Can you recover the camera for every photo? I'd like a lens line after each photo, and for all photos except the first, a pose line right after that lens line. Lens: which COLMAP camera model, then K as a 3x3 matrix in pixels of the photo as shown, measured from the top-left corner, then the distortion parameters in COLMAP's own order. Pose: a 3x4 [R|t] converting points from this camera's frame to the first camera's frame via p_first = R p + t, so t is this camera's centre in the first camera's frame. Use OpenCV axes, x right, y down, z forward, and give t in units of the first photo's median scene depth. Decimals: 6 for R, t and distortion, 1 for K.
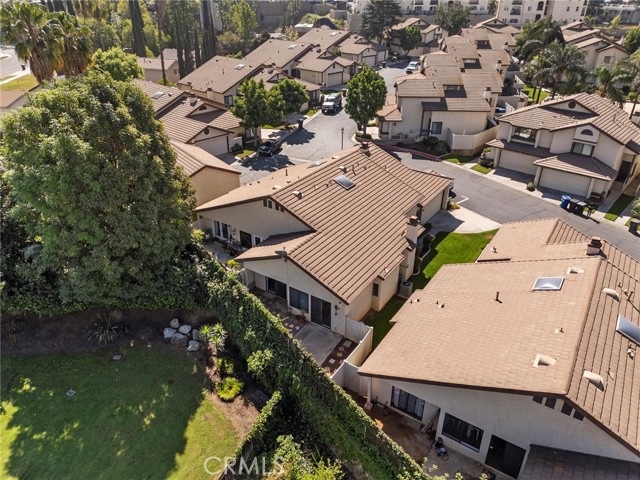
lens RADIAL K [[469.1, 0, 318.0], [0, 469.1, 229.6], [0, 0, 1]] dist [0.087333, -0.093617]
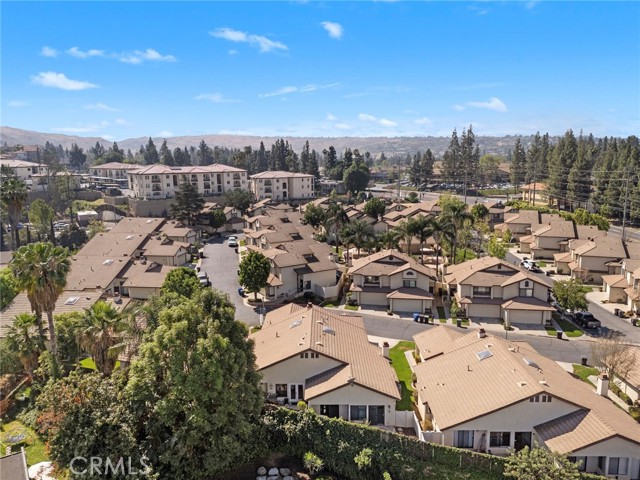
lens RADIAL K [[469.1, 0, 318.0], [0, 469.1, 229.6], [0, 0, 1]] dist [0.087333, -0.093617]
pose [[0.841505, -0.102782, 0.530382, -0.529873], [0.266741, 0.932774, -0.242451, -0.035465], [-0.469807, 0.345499, 0.812350, -0.209210]]
